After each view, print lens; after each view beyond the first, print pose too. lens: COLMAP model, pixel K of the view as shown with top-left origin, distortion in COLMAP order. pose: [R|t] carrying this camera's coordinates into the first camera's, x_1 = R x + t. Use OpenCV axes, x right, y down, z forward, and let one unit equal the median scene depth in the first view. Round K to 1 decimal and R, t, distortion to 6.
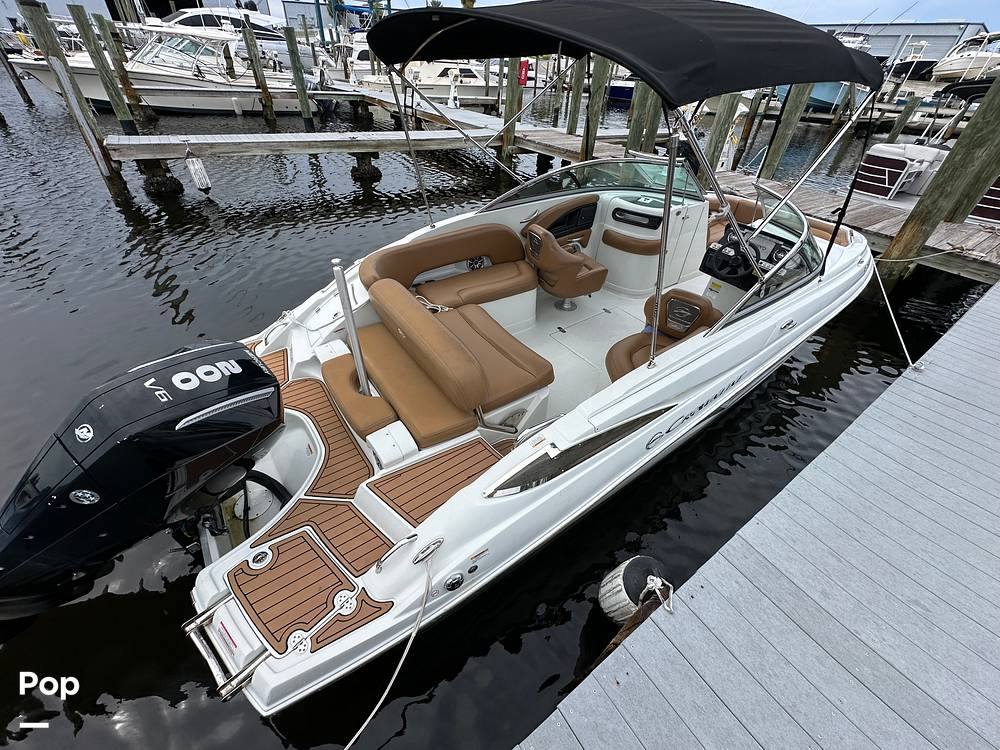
lens RADIAL K [[397.1, 0, 499.1], [0, 397.1, 374.4], [0, 0, 1]] dist [-0.002277, 0.000364]
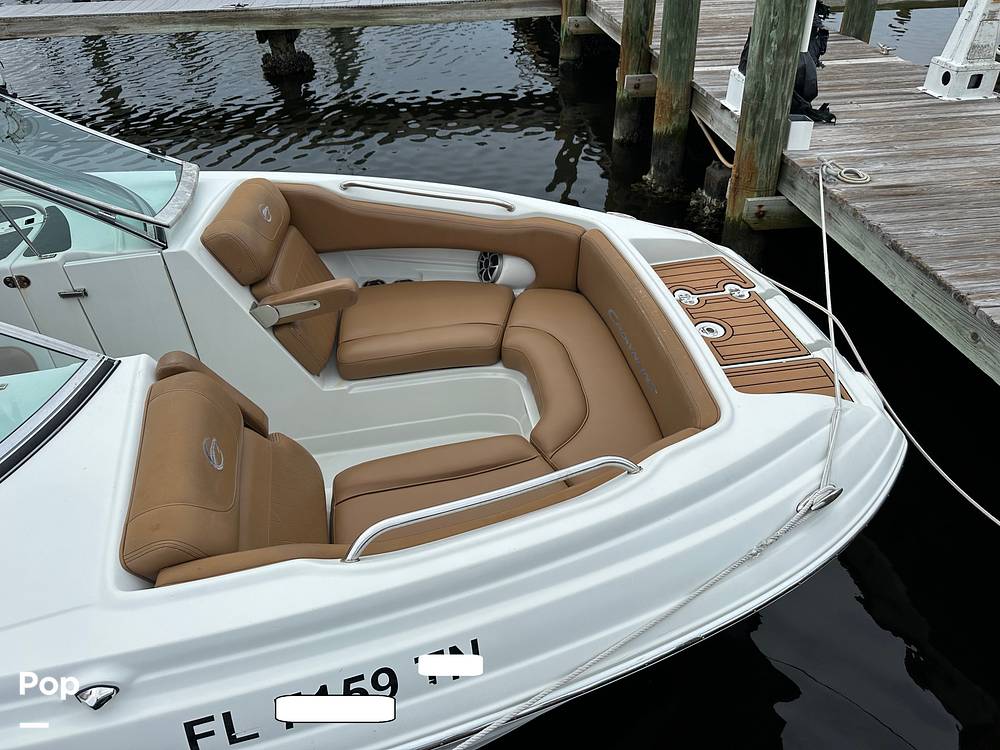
lens RADIAL K [[701.6, 0, 500.0], [0, 701.6, 375.0], [0, 0, 1]] dist [0.049420, -0.065423]
pose [[0.890567, 0.205299, -0.405885, 1.016258], [-0.219054, 0.975628, 0.012845, -0.424314], [0.398630, 0.077471, 0.913834, 0.650398]]
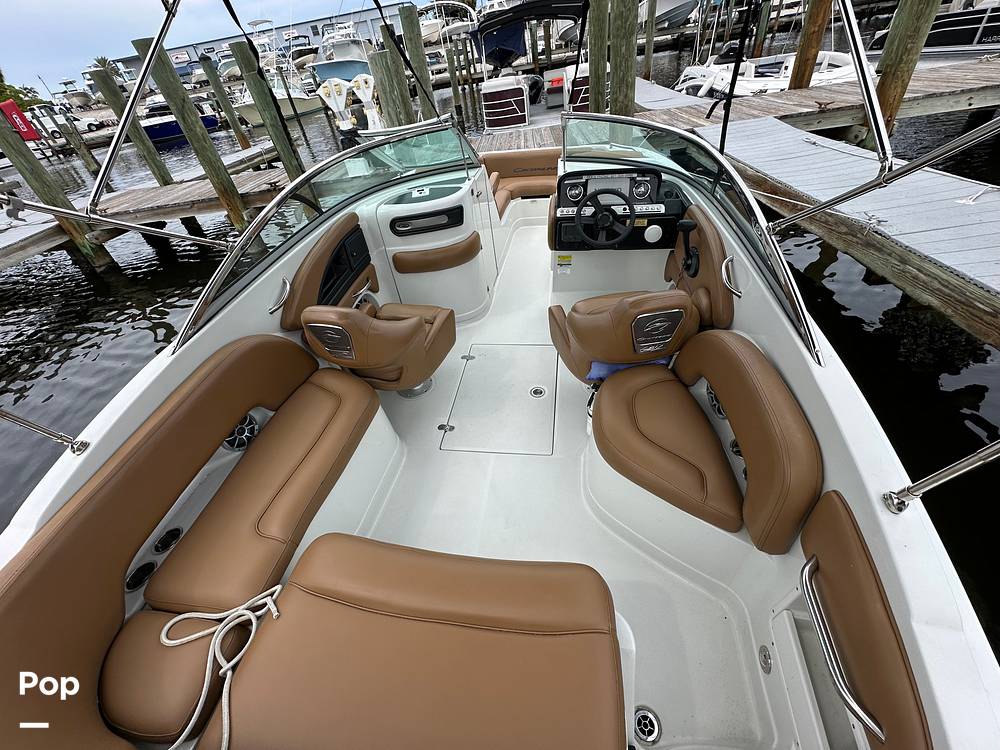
lens RADIAL K [[398.1, 0, 495.6], [0, 398.1, 377.1], [0, 0, 1]] dist [-0.003426, 0.000302]
pose [[0.688534, -0.563579, 0.456398, -0.028127], [0.564834, 0.811472, 0.149917, -0.231737], [-0.454844, 0.154567, 0.877055, 0.430617]]
